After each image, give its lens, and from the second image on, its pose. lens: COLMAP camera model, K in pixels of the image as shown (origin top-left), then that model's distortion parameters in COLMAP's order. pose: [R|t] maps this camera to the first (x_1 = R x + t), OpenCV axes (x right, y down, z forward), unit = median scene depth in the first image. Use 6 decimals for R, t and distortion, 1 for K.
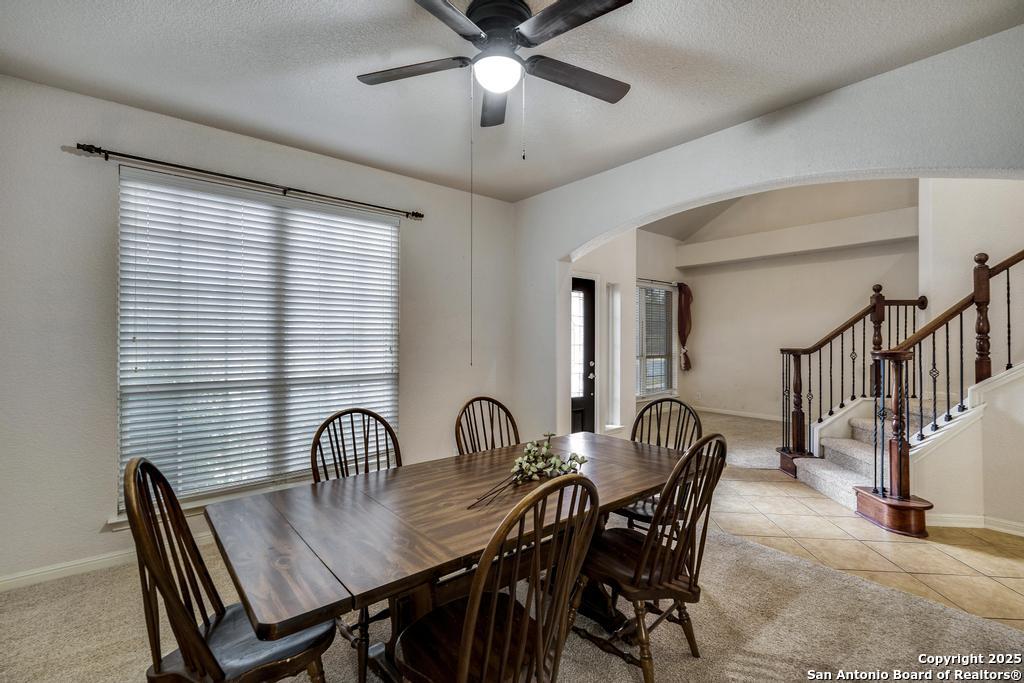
lens RADIAL K [[465.8, 0, 507.8], [0, 465.8, 340.8], [0, 0, 1]] dist [0.005030, -0.000991]
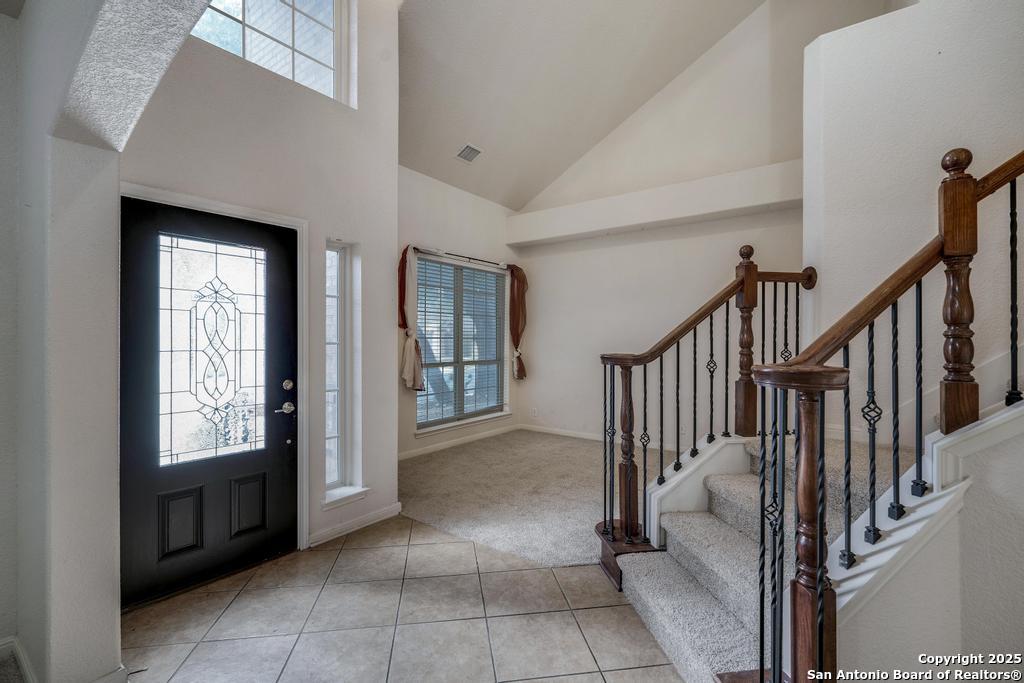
lens RADIAL K [[465.8, 0, 514.9], [0, 465.8, 343.8], [0, 0, 1]] dist [0.005030, -0.000991]
pose [[0.969763, -0.005012, 0.243997, 0.360695], [0.003292, 0.999967, 0.007458, -0.001191], [-0.244026, -0.006429, 0.969747, 0.496279]]
